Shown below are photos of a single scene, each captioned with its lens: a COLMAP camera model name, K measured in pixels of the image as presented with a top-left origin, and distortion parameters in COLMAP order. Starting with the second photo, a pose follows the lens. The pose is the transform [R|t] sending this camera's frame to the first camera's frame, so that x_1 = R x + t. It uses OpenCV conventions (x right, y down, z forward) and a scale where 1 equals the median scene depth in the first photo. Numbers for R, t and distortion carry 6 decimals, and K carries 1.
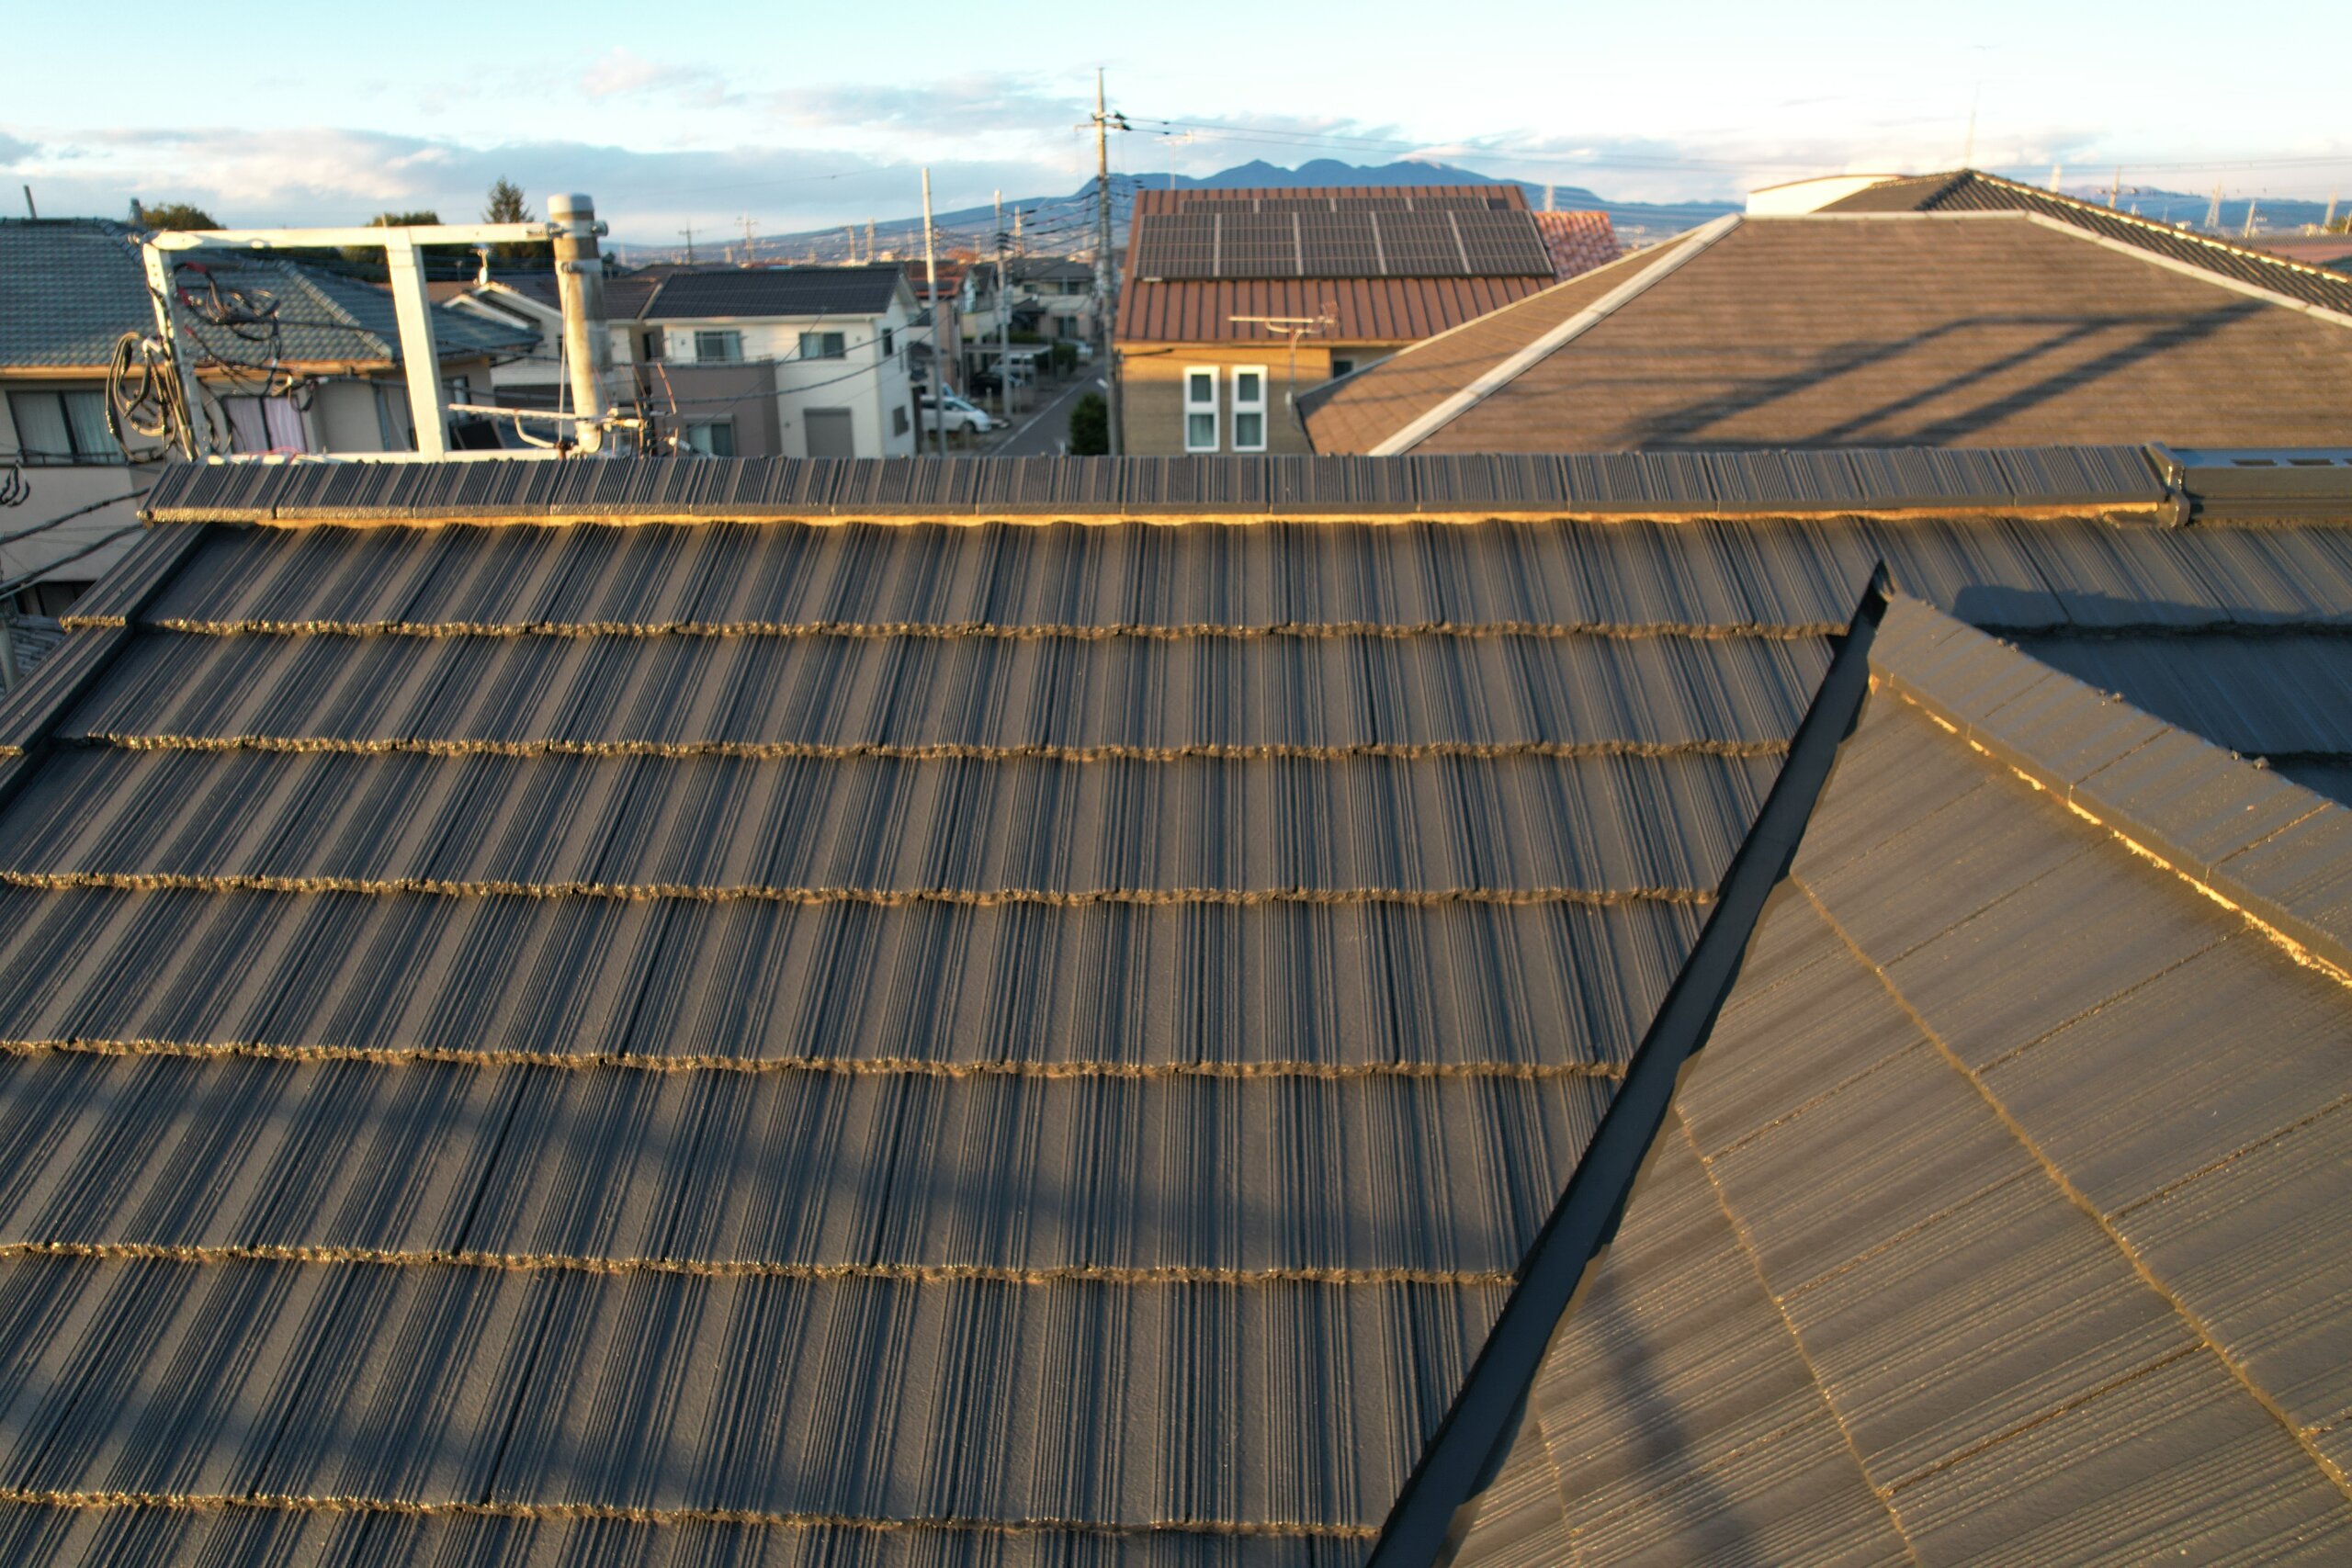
lens RADIAL K [[1481.2, 0, 1176.0], [0, 1481.2, 784.0], [0, 0, 1]] dist [-0.004997, -0.000426]
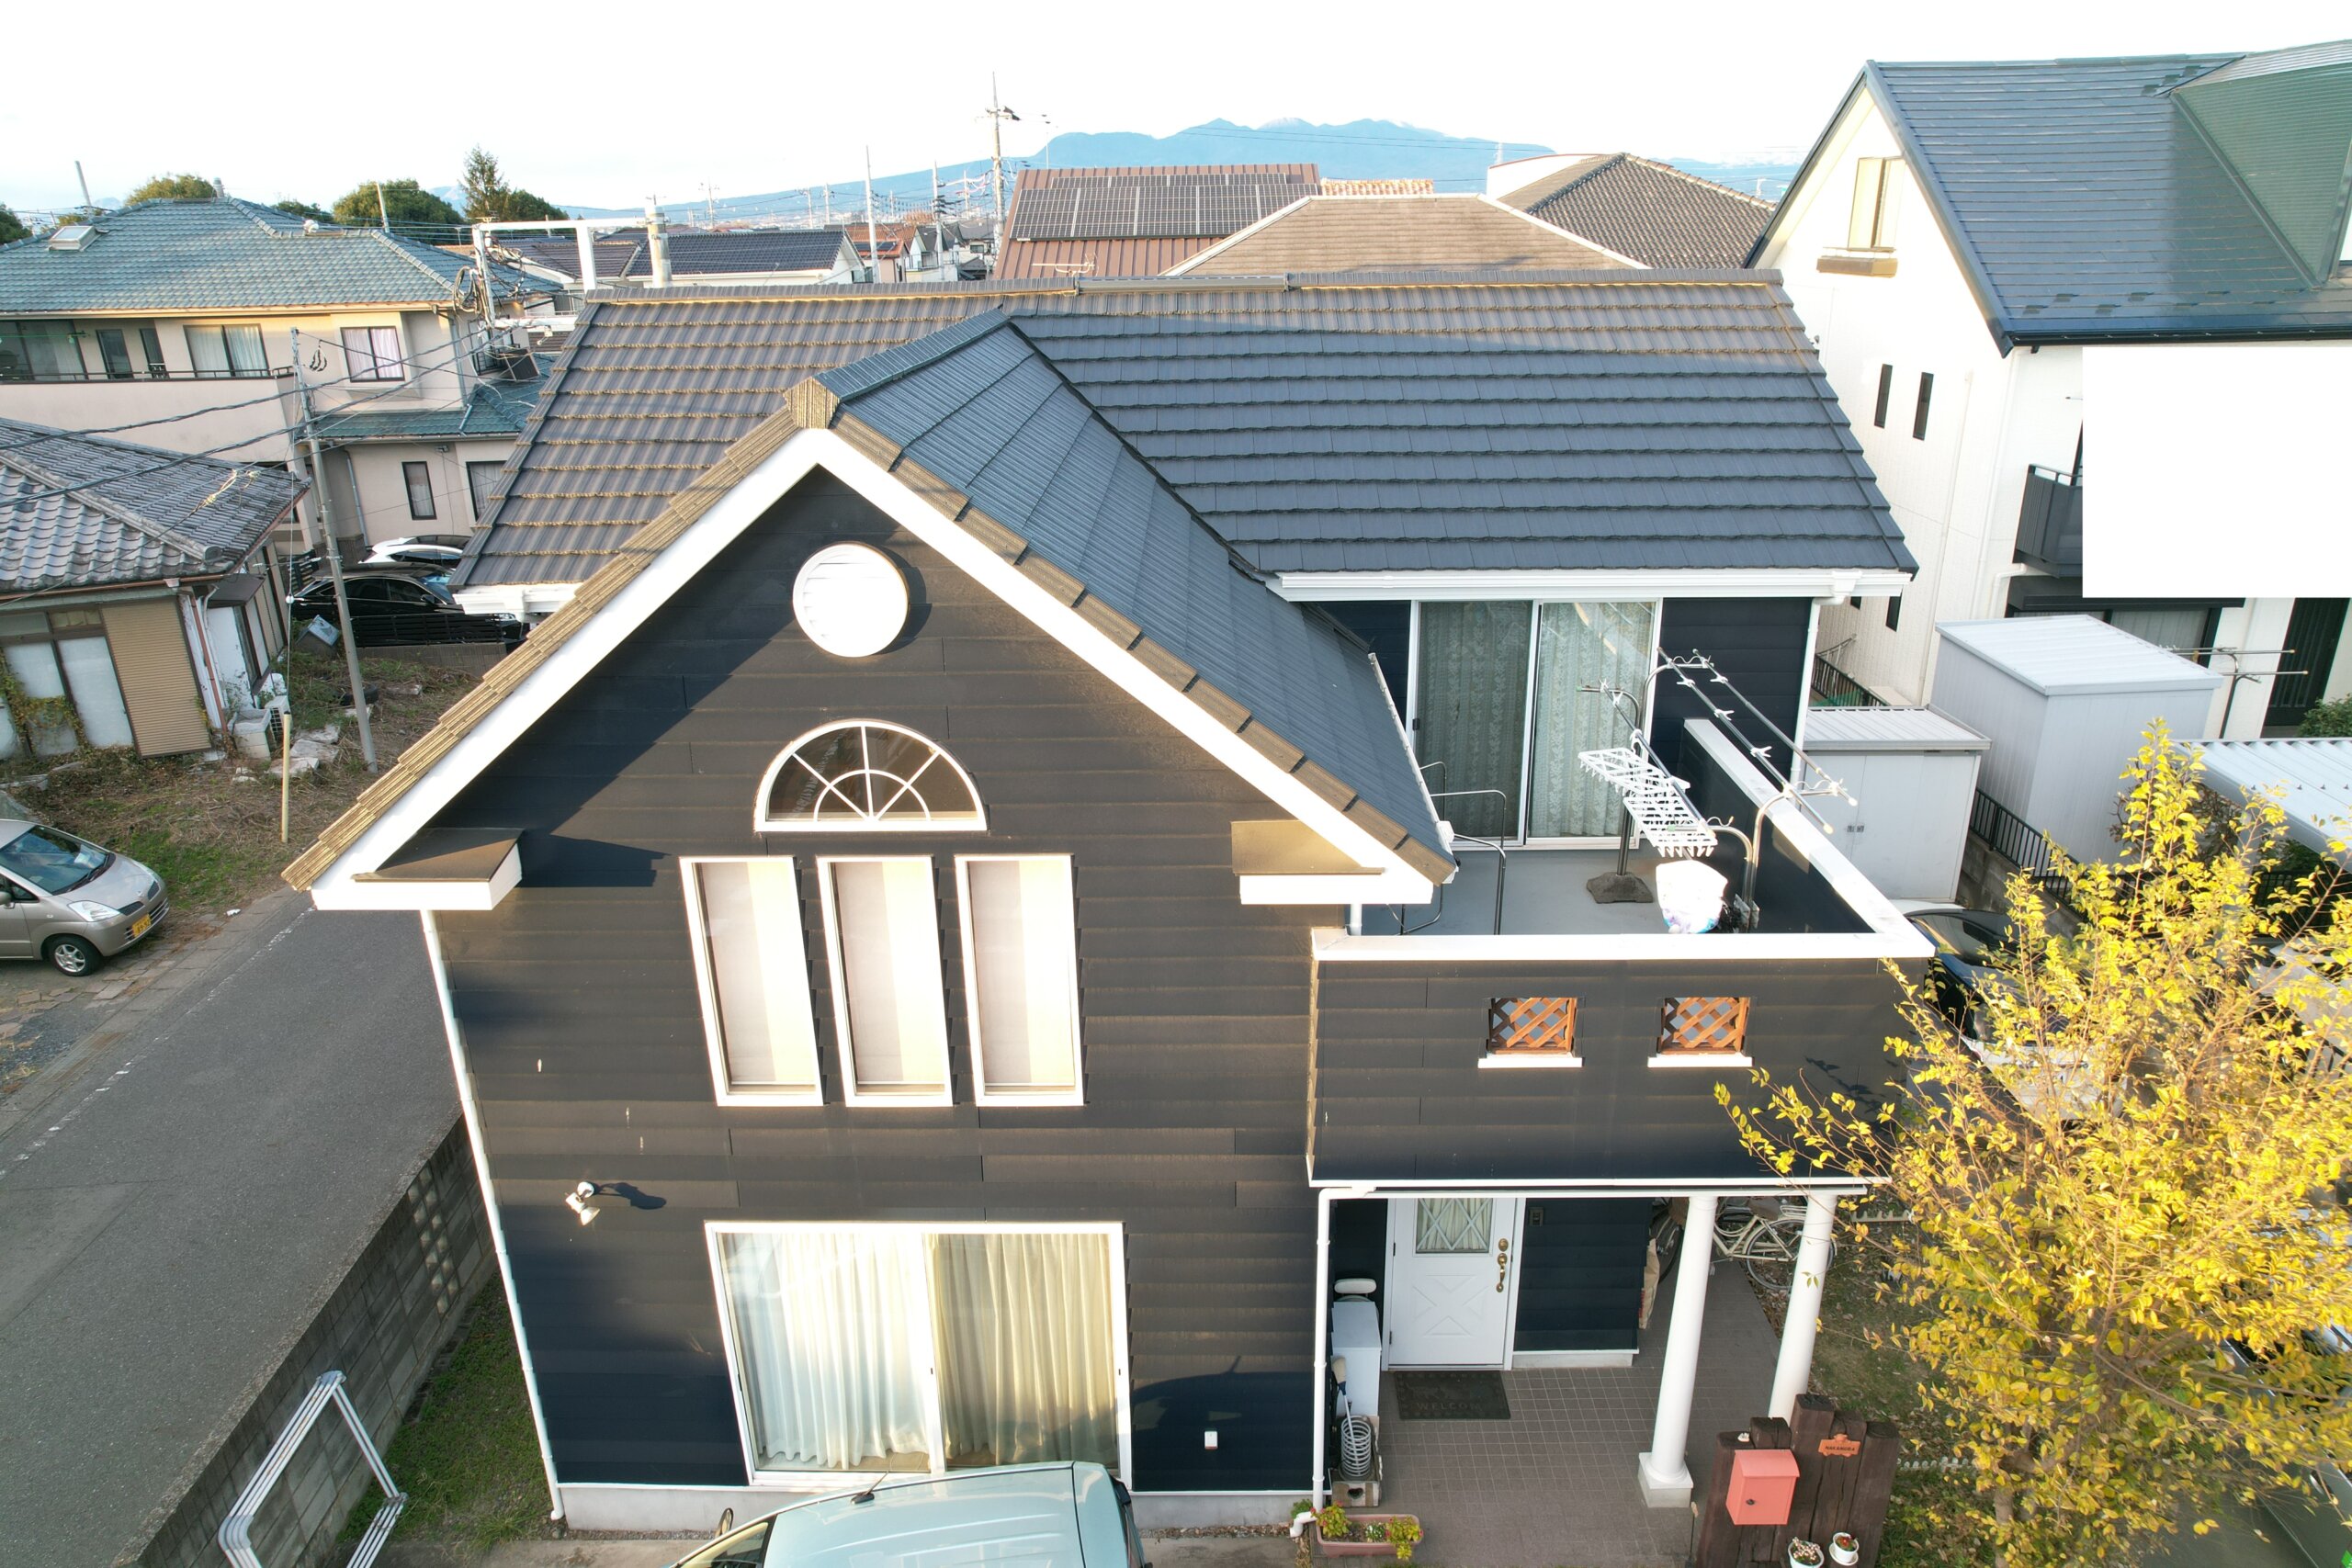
lens RADIAL K [[1481.2, 0, 1176.0], [0, 1481.2, 784.0], [0, 0, 1]] dist [-0.004997, -0.000426]
pose [[0.999746, -0.011802, 0.019194, 0.081451], [0.011336, 0.999642, 0.024238, 0.105220], [-0.019473, -0.024014, 0.999522, -0.308021]]
